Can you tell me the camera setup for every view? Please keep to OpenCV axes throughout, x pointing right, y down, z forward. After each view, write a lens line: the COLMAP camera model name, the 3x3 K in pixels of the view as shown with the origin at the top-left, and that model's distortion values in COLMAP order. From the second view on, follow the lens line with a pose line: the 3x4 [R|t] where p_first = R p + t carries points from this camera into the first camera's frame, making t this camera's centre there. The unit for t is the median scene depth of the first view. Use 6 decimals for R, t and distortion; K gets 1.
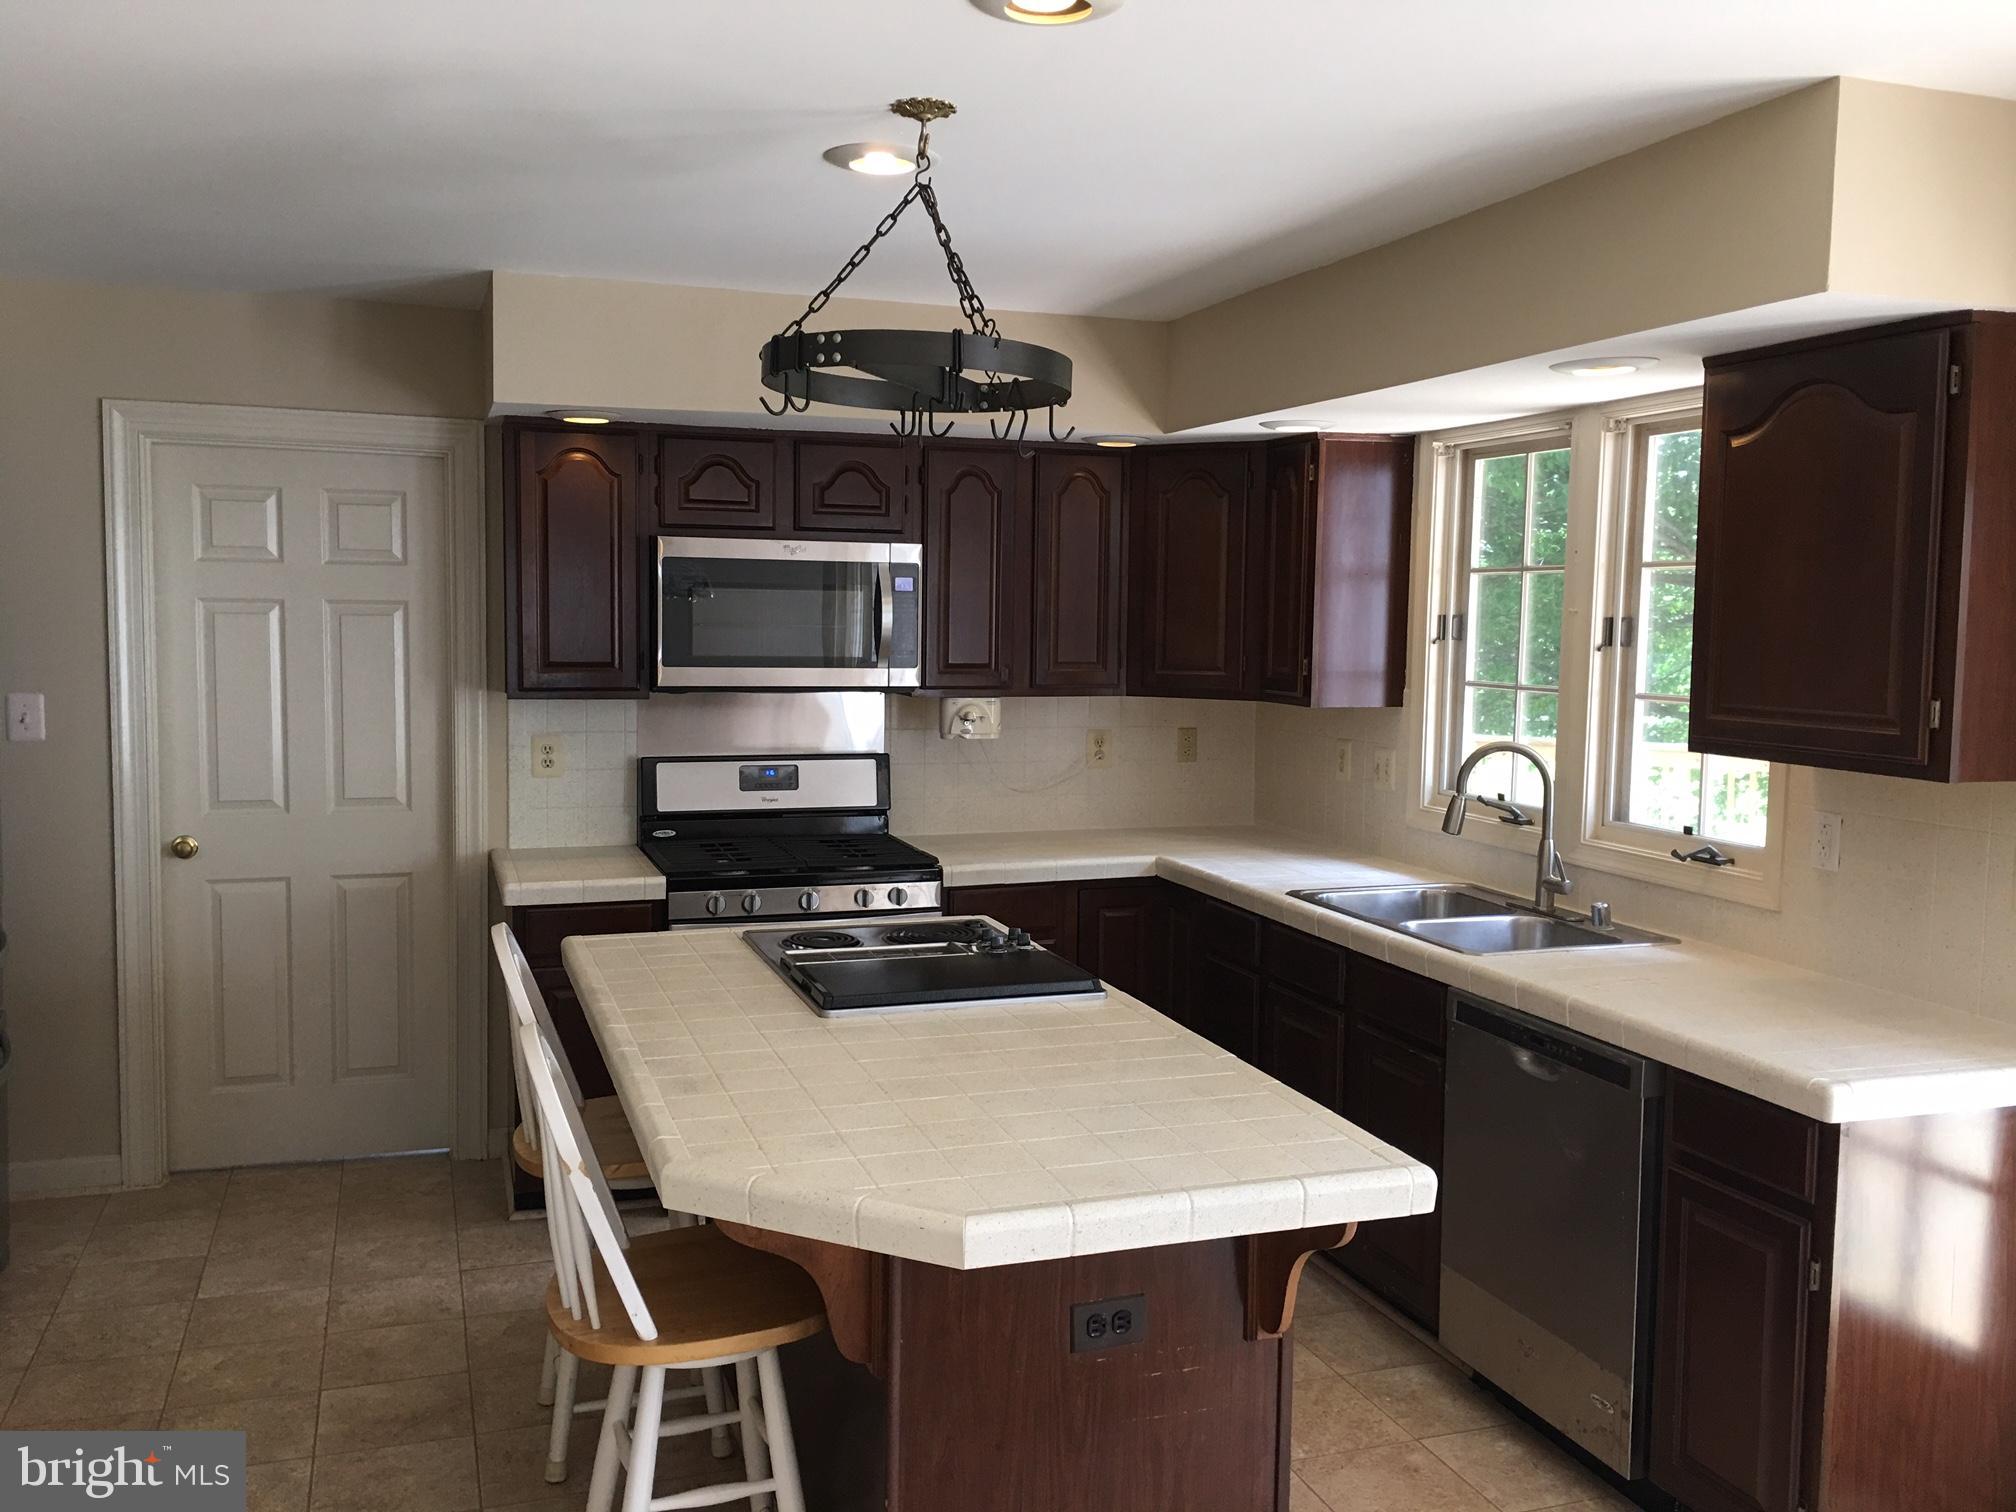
lens RADIAL K [[1768.1, 0, 988.0], [0, 1768.1, 757.9], [0, 0, 1]] dist [0.083269, 0.004697]
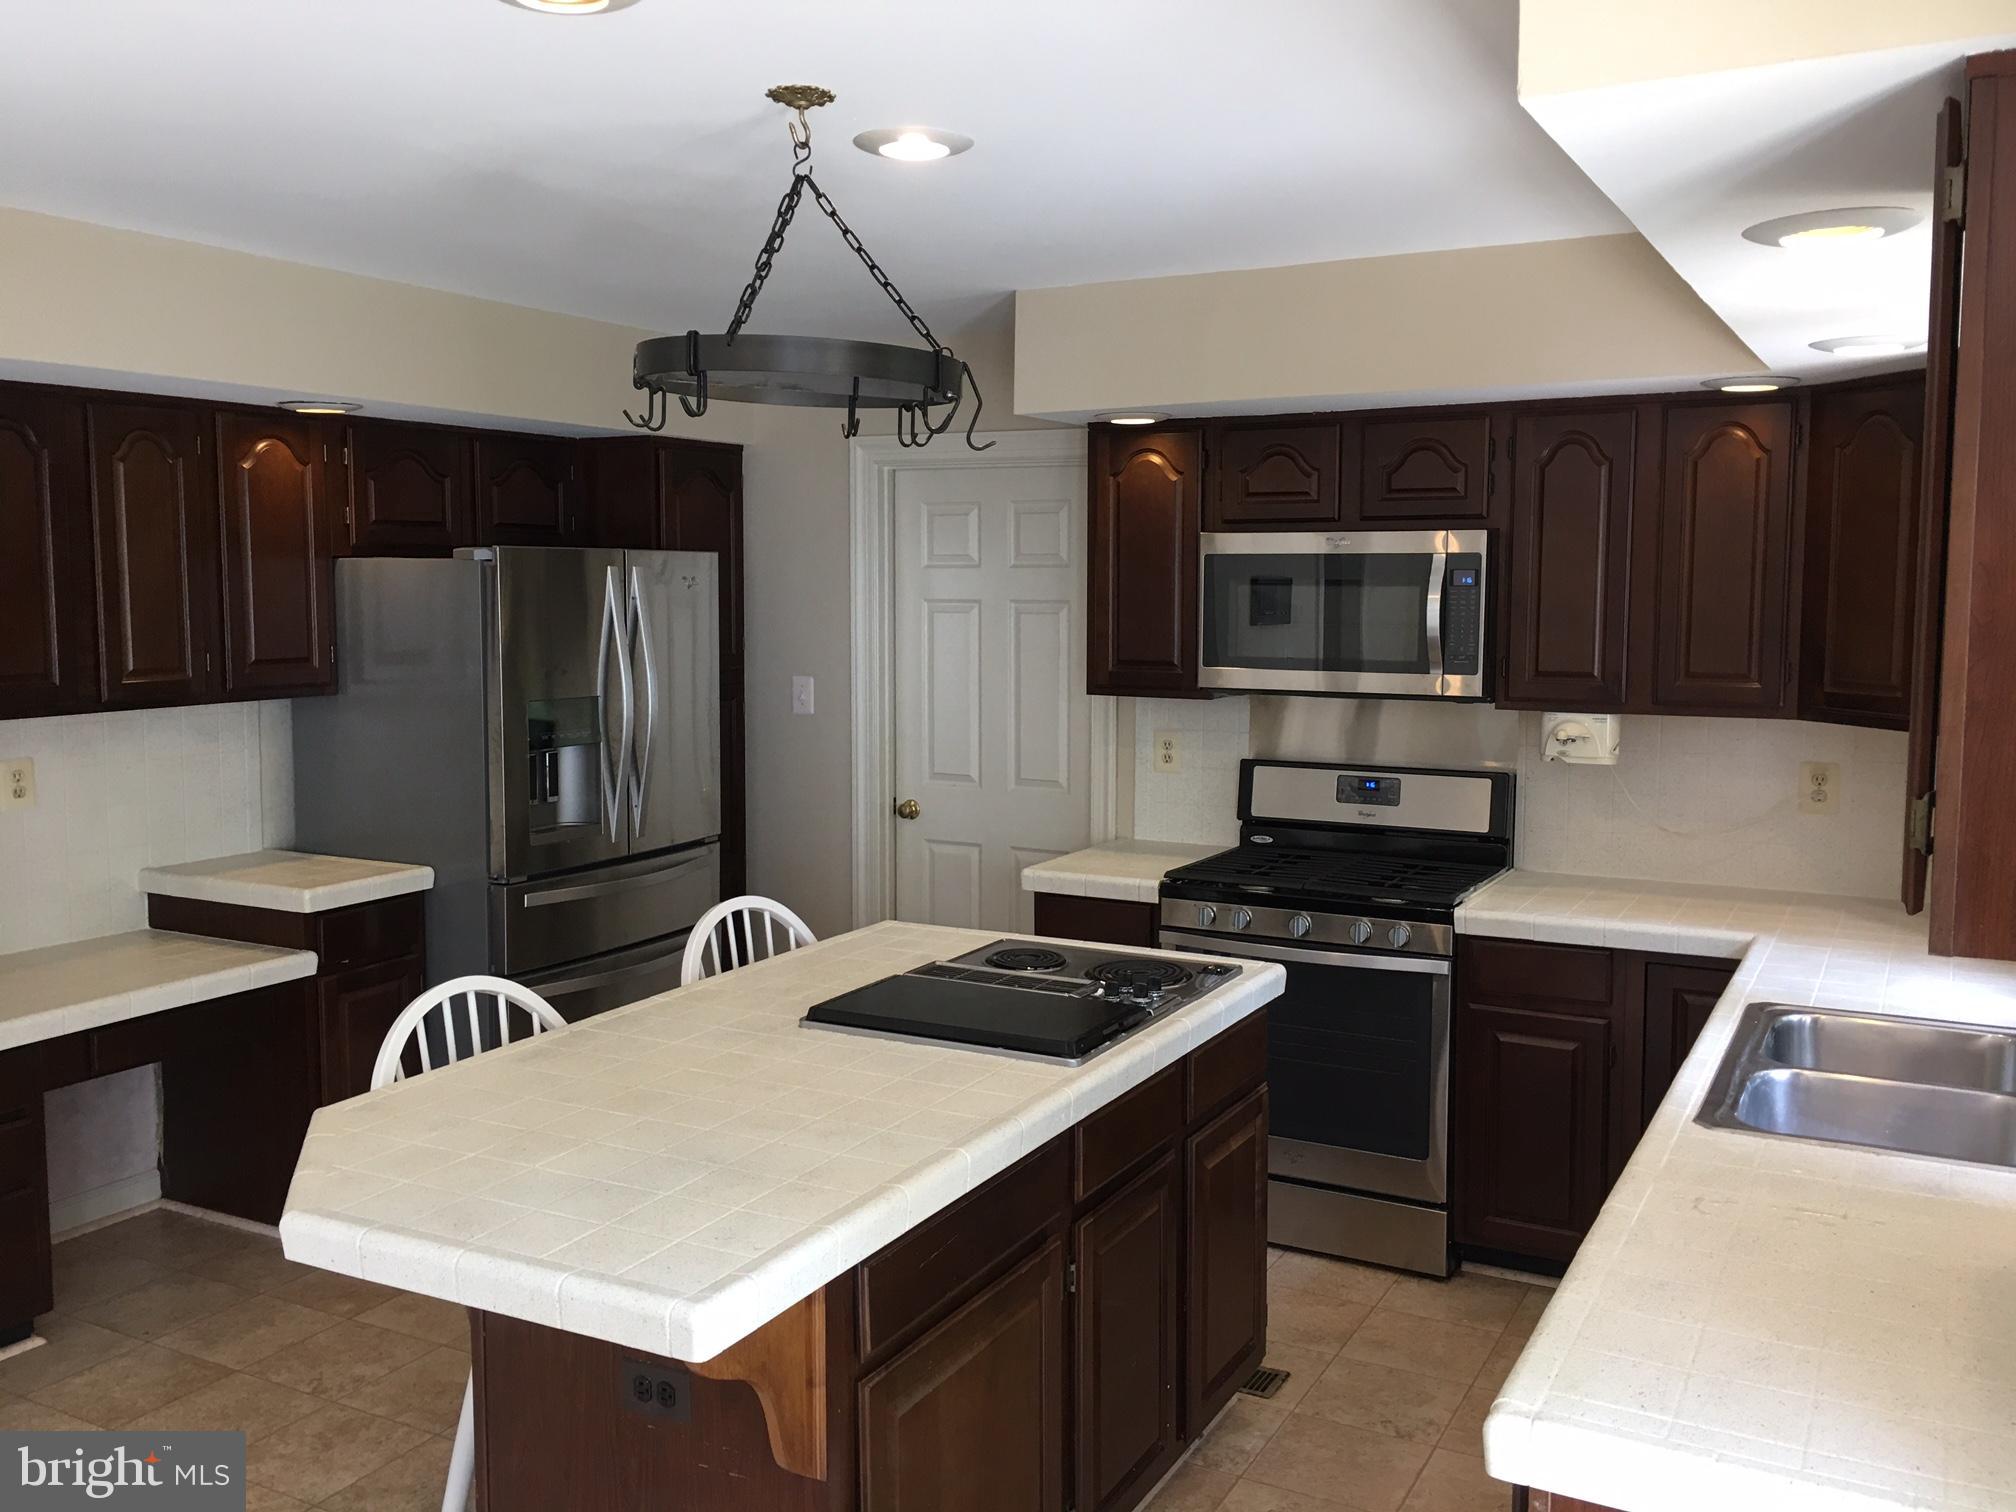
lens RADIAL K [[1768.1, 0, 988.1], [0, 1768.1, 751.5], [0, 0, 1]] dist [0.083269, 0.004697]
pose [[0.676182, 0.060653, -0.734234, 0.435113], [-0.059598, 0.997842, 0.027544, -0.023398], [0.734320, 0.025134, 0.678338, 0.242722]]
